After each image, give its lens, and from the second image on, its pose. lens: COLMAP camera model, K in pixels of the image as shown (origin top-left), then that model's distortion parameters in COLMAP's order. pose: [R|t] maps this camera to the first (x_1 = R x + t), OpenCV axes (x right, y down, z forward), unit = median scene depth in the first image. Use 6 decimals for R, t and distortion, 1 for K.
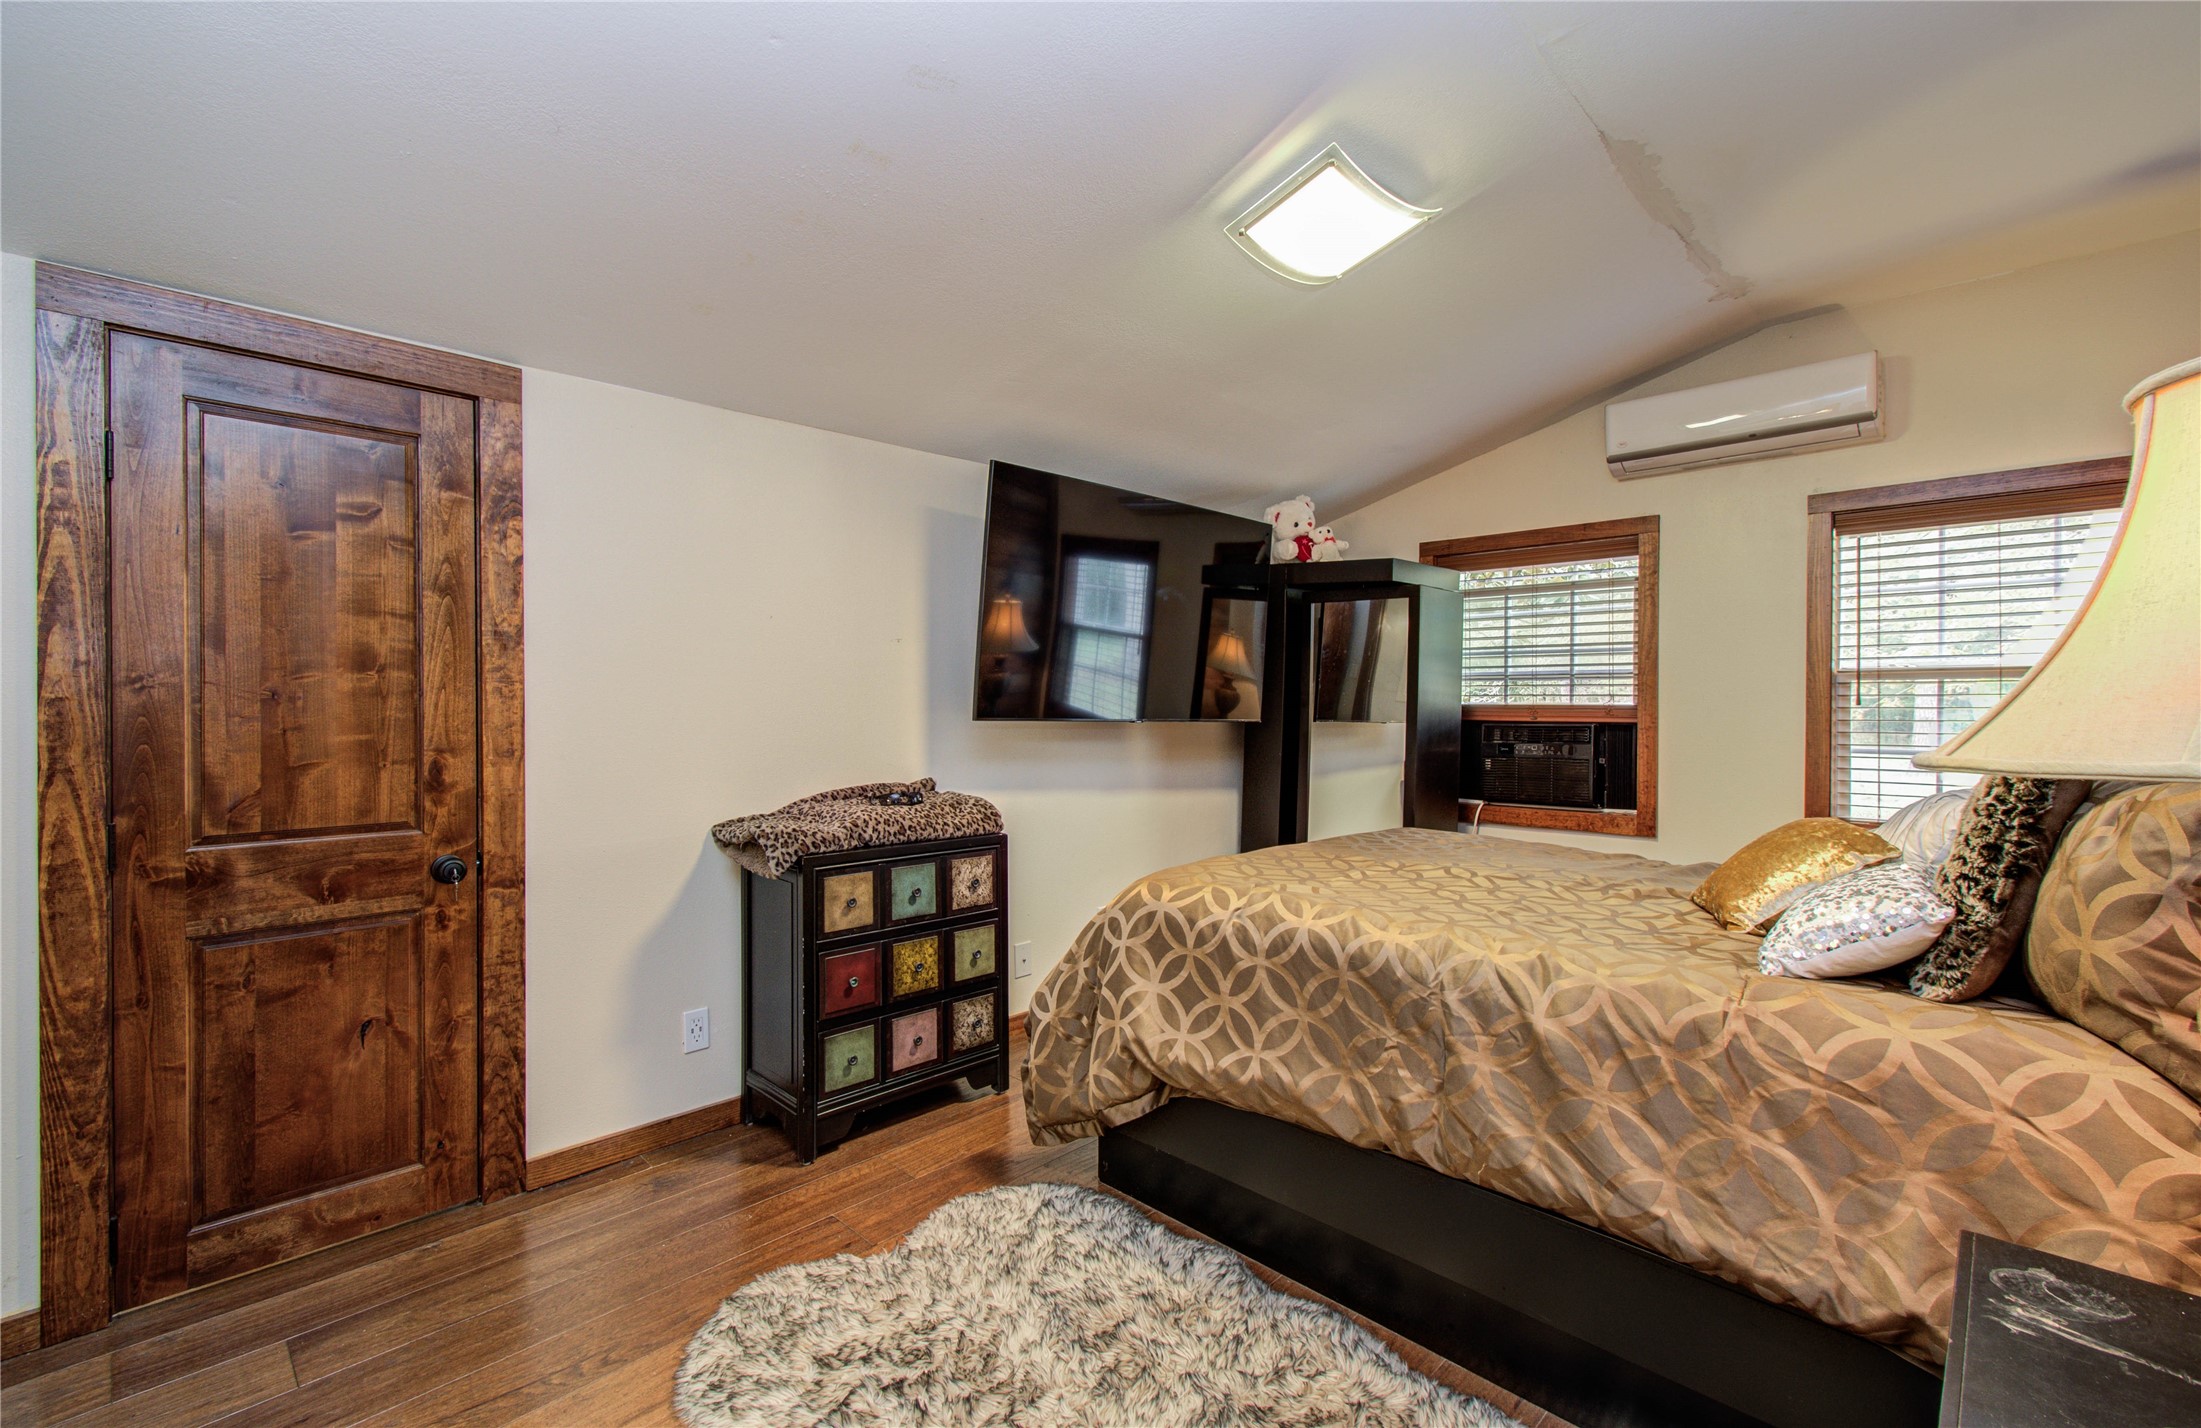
lens RADIAL K [[955.1, 0, 1104.0], [0, 955.1, 724.8], [0, 0, 1]] dist [0.000669, 0.006478]
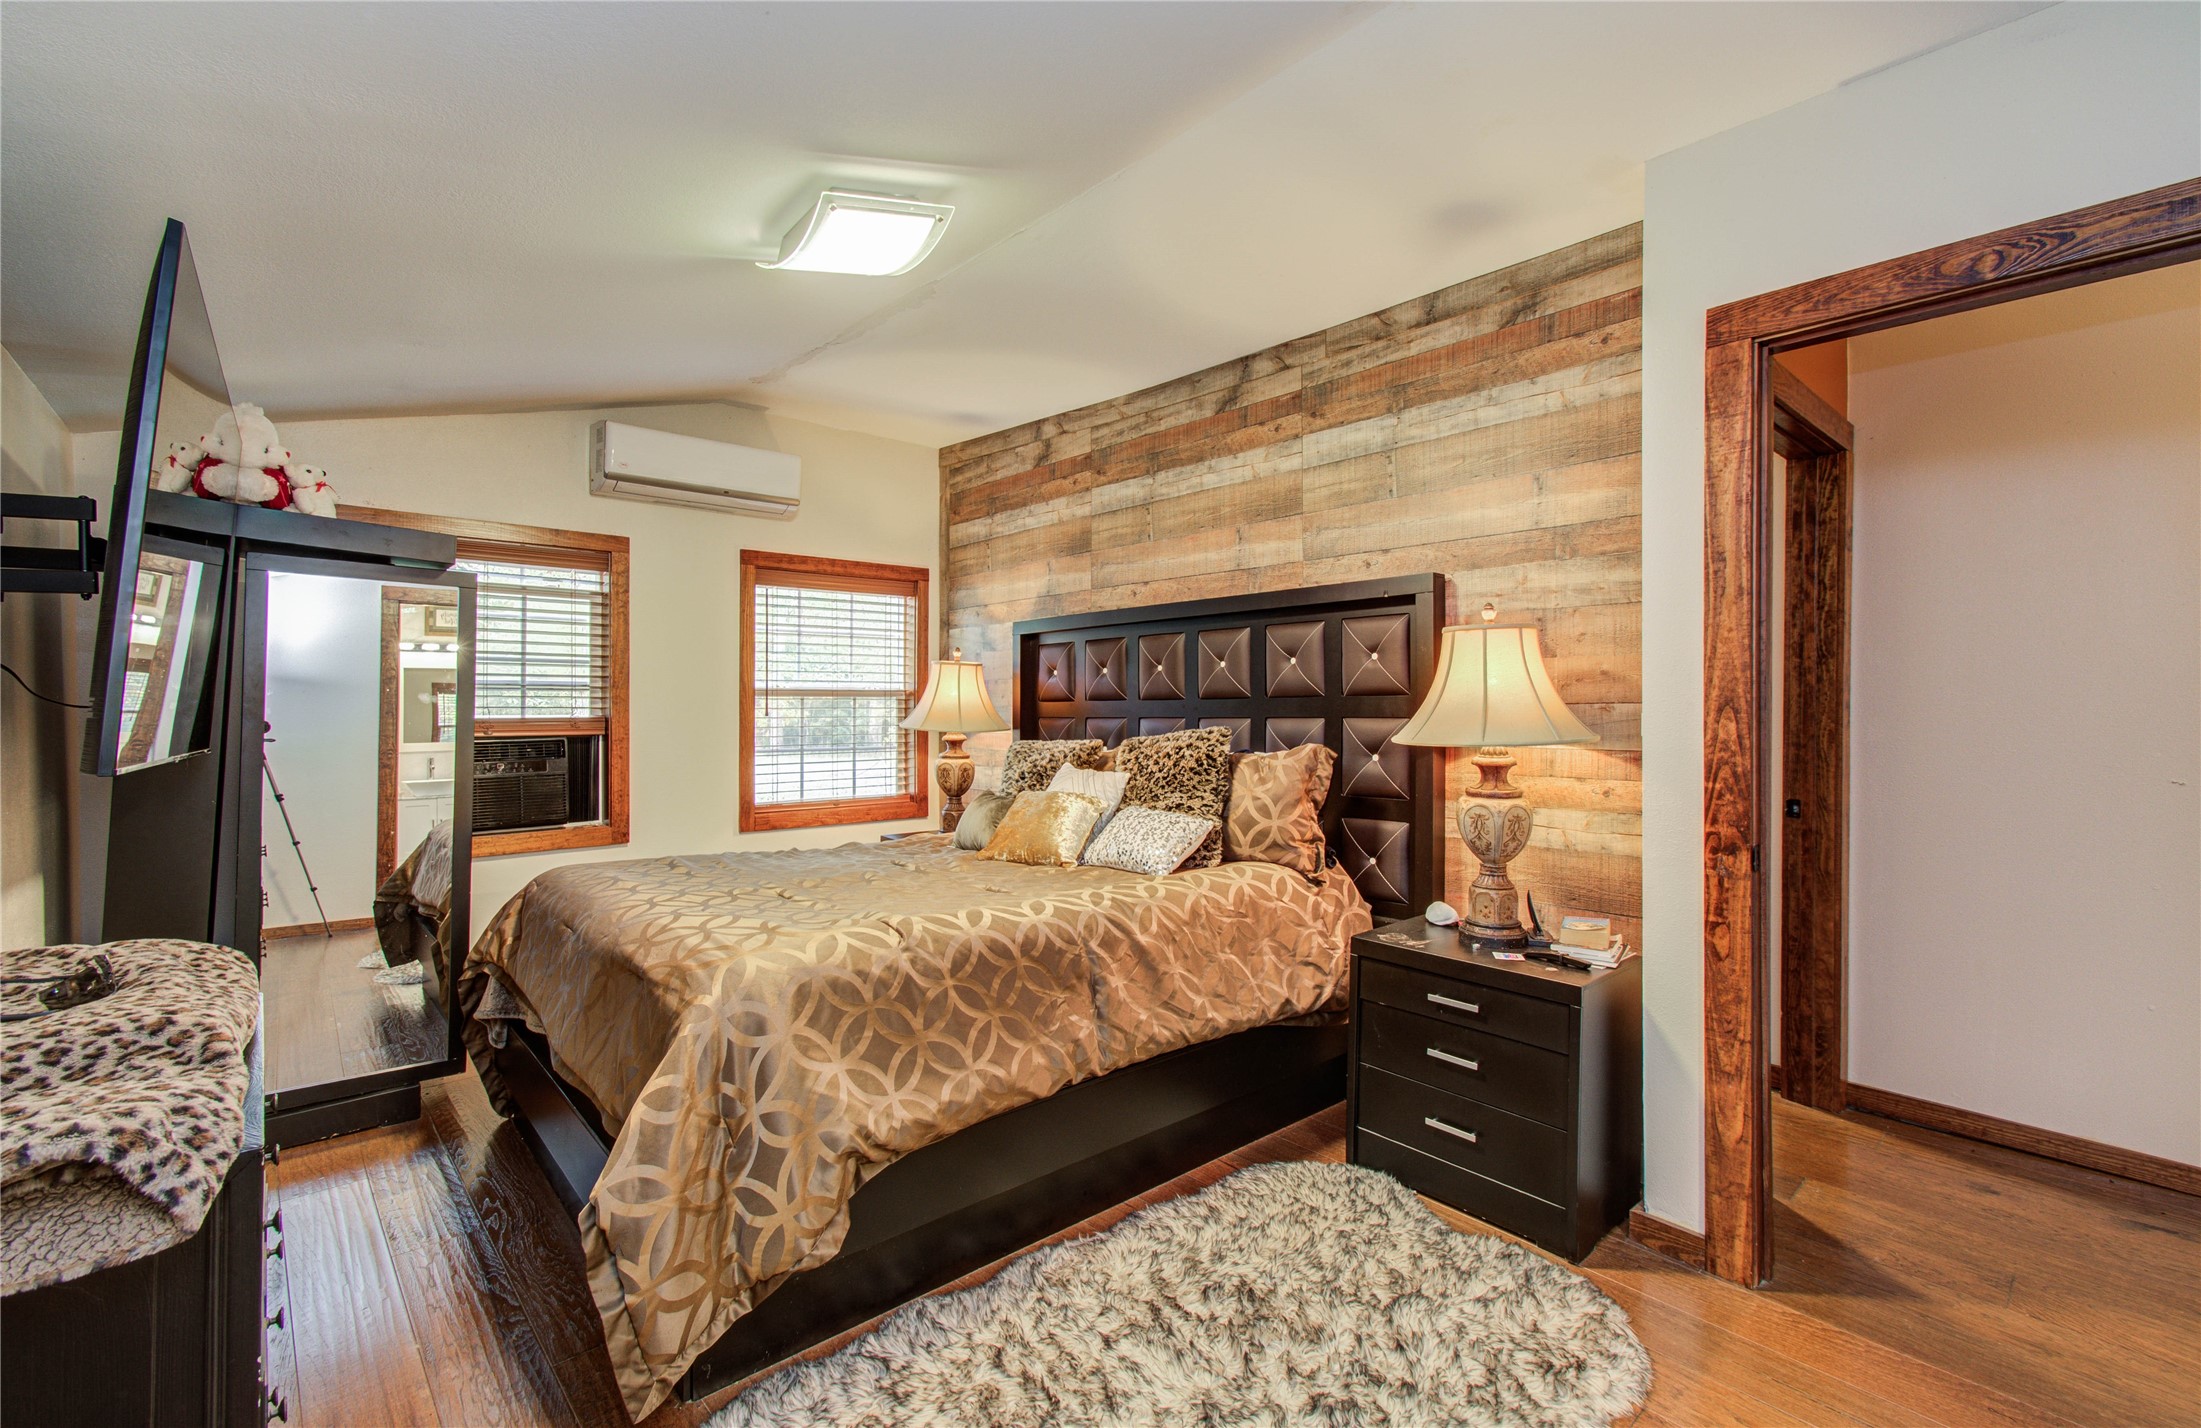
lens RADIAL K [[955.1, 0, 1104.0], [0, 955.1, 724.8], [0, 0, 1]] dist [0.000669, 0.006478]
pose [[0.077254, -0.020984, 0.996791, -0.782593], [0.020408, 0.999602, 0.019462, -0.040040], [-0.996803, 0.018839, 0.077651, 0.711461]]
